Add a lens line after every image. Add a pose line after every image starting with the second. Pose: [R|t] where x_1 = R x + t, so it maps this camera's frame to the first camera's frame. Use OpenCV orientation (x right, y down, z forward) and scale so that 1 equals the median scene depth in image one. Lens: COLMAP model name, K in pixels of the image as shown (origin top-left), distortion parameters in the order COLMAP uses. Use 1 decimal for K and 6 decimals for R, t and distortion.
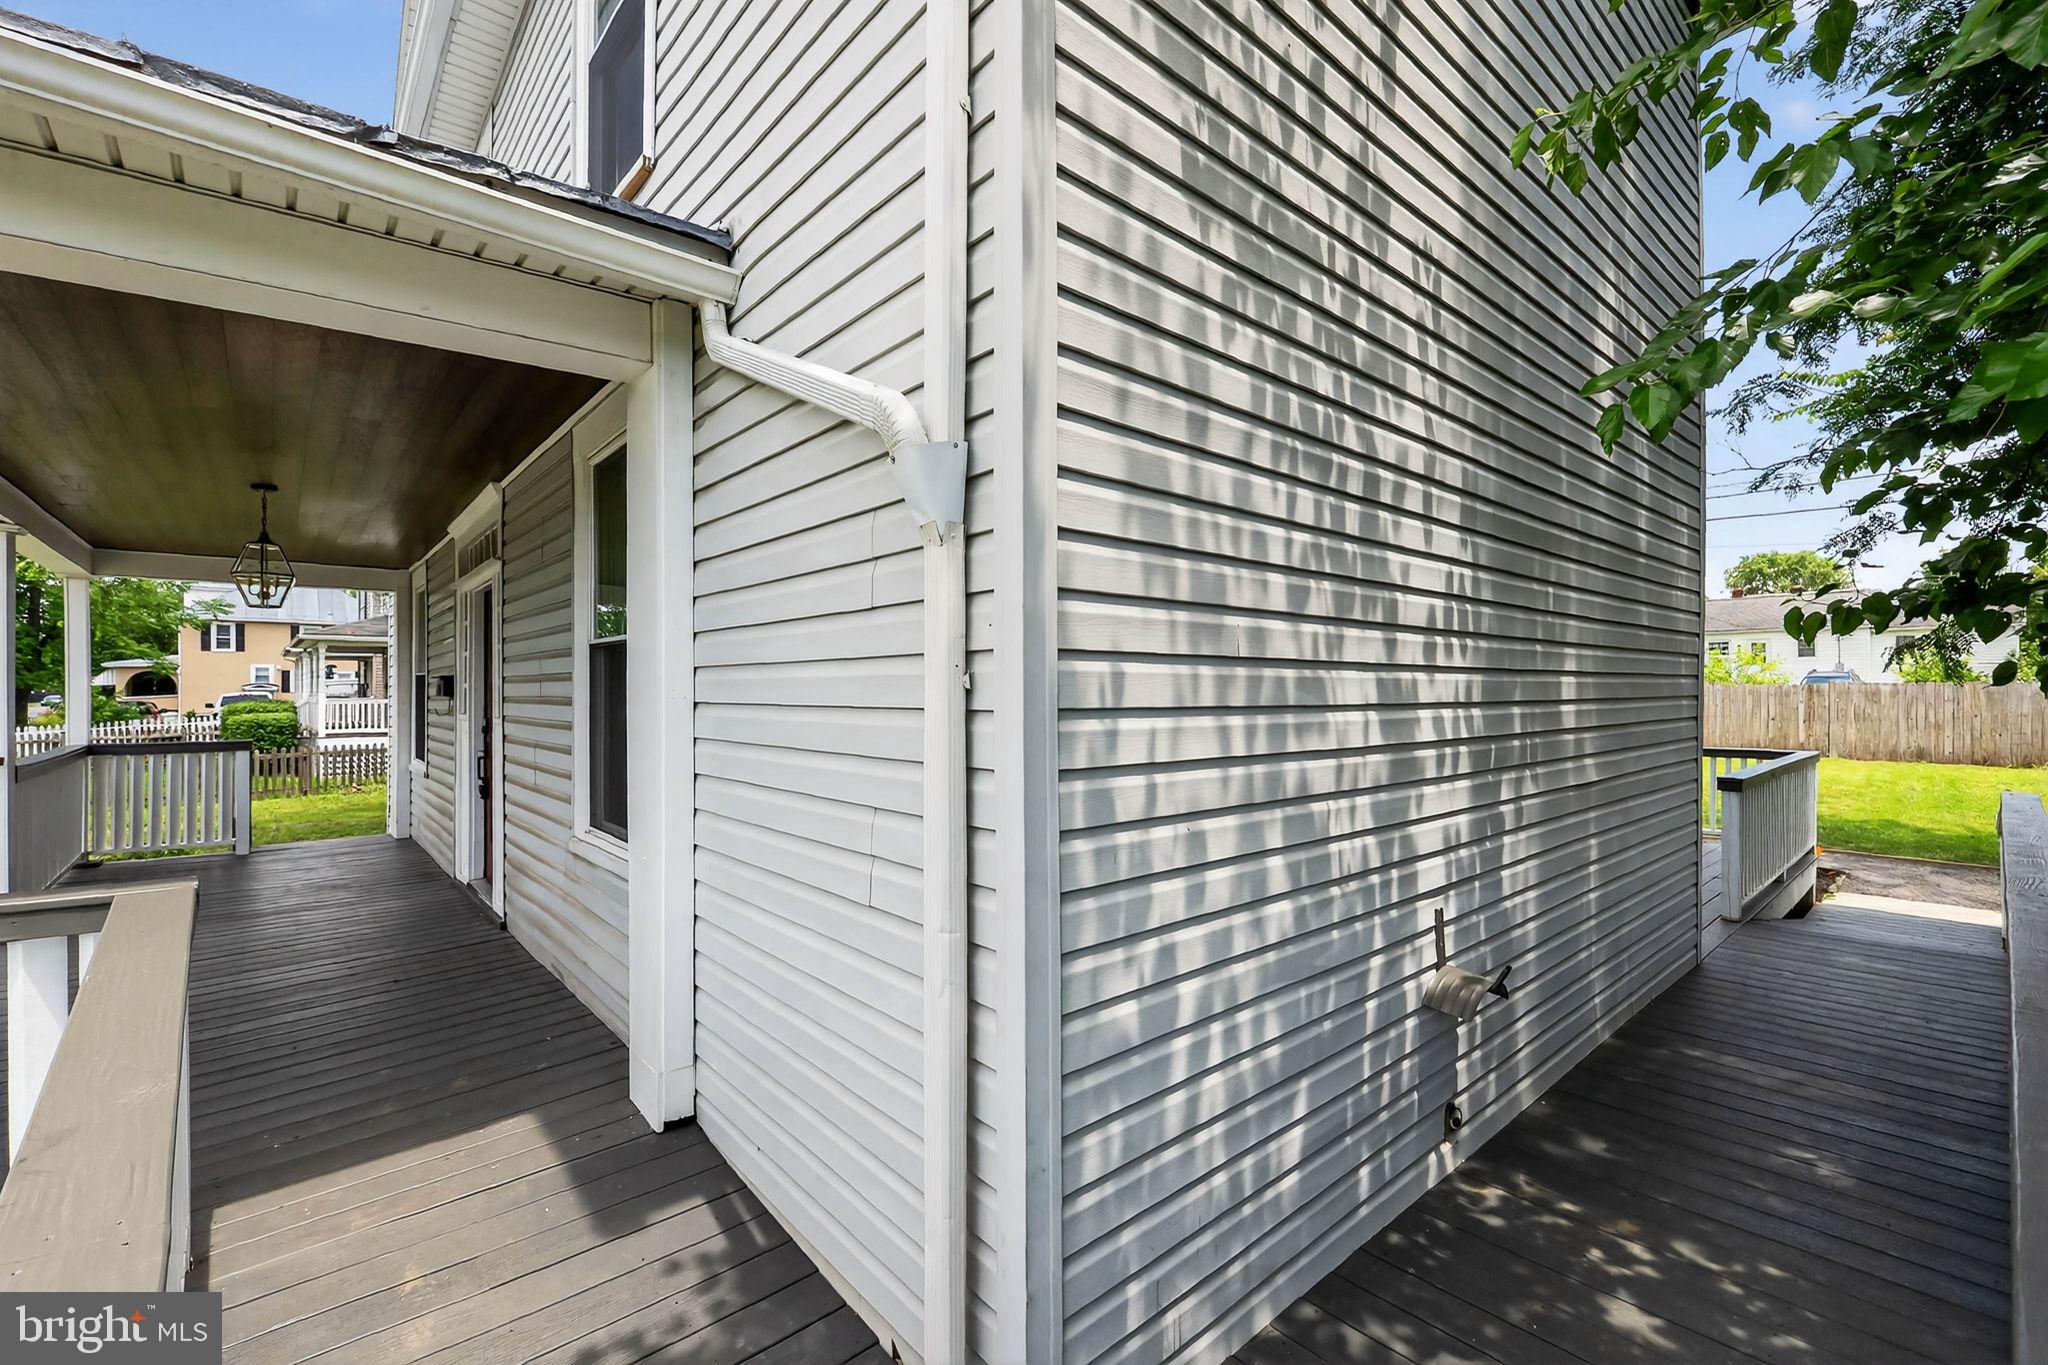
lens RADIAL K [[881.8, 0, 1008.5], [0, 881.8, 693.1], [0, 0, 1]] dist [-0.002197, -0.000367]
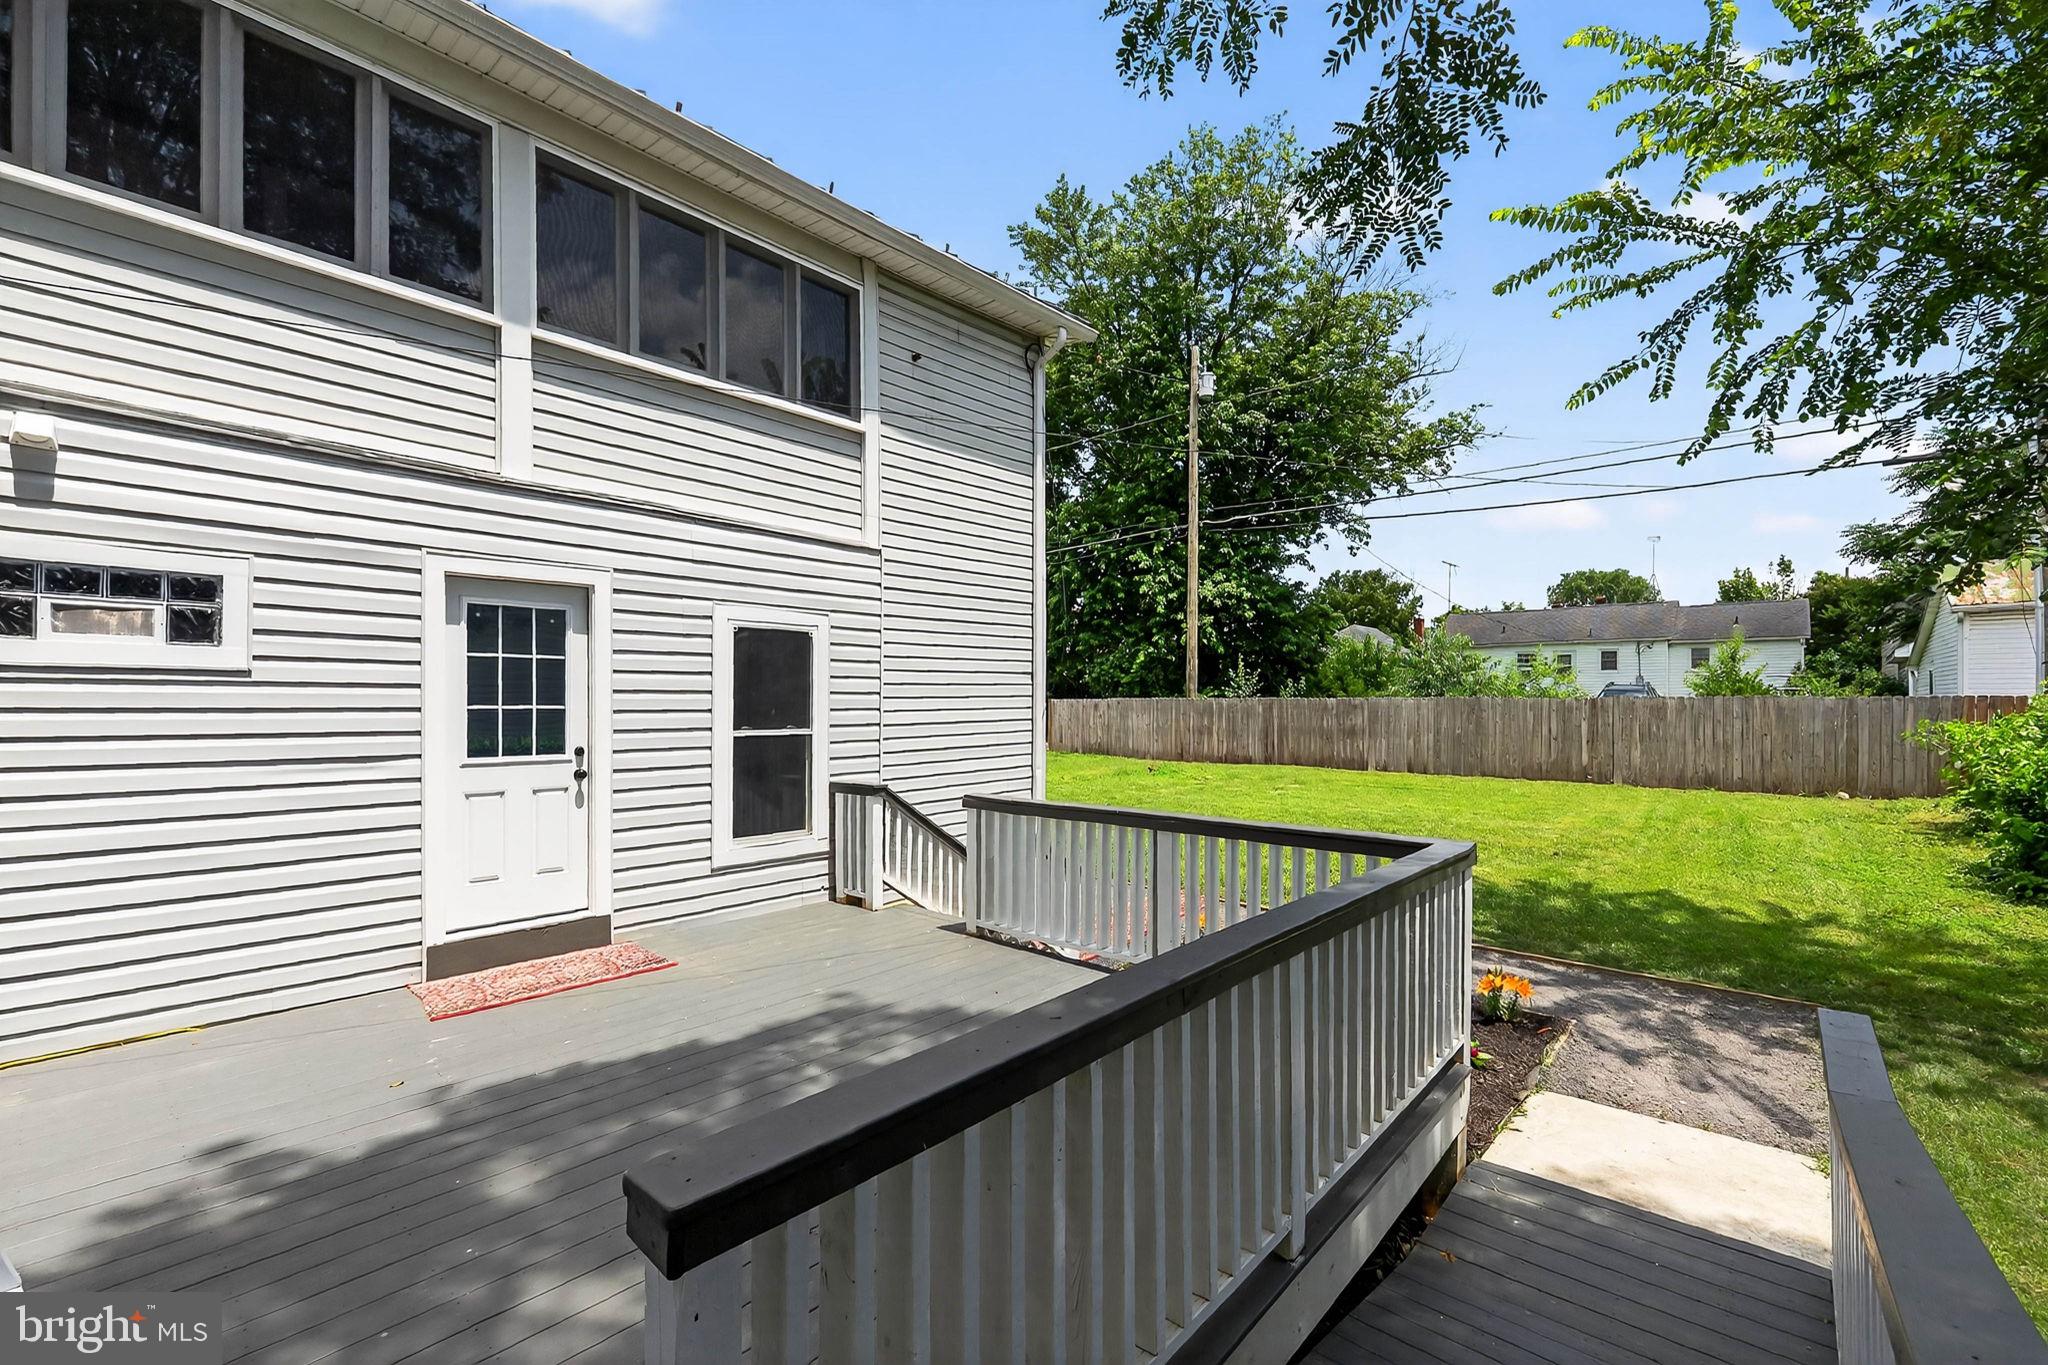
lens RADIAL K [[881.8, 0, 1008.5], [0, 881.8, 693.1], [0, 0, 1]] dist [-0.002197, -0.000367]
pose [[0.992403, -0.000914, 0.123030, 0.254560], [0.002734, 0.999889, -0.014629, -0.004195], [-0.123003, 0.014854, 0.992295, 0.231444]]
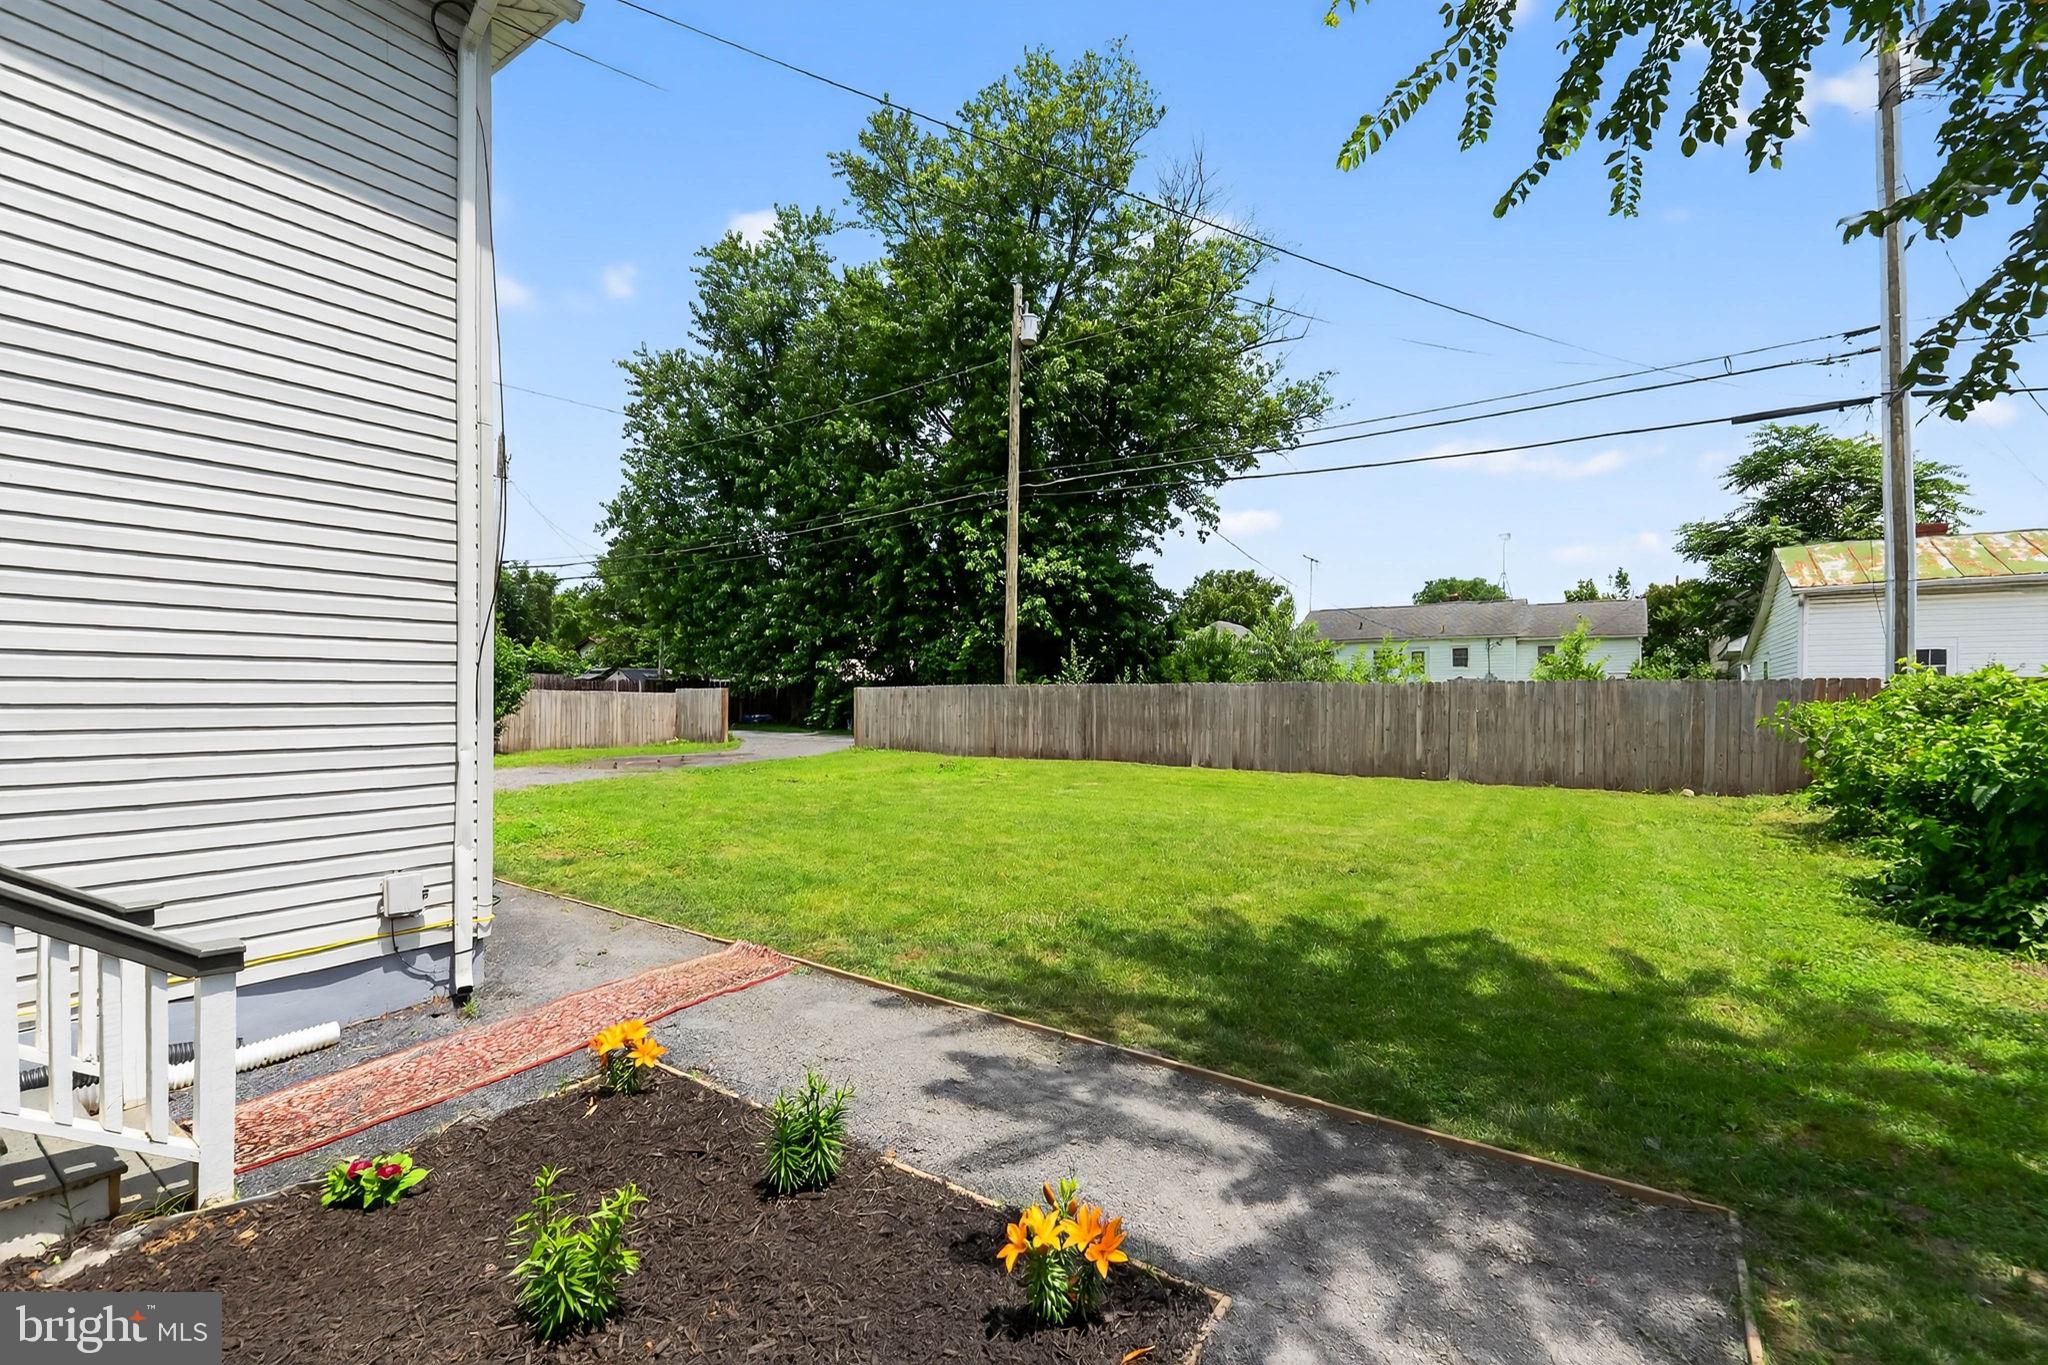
lens RADIAL K [[872.6, 0, 1019.5], [0, 872.6, 703.9], [0, 0, 1]] dist [-0.000676, -0.000456]
pose [[0.970329, 0.004989, 0.241736, 0.415999], [-0.003596, 0.999974, -0.006204, 0.014681], [-0.241760, 0.005150, 0.970322, 0.383771]]
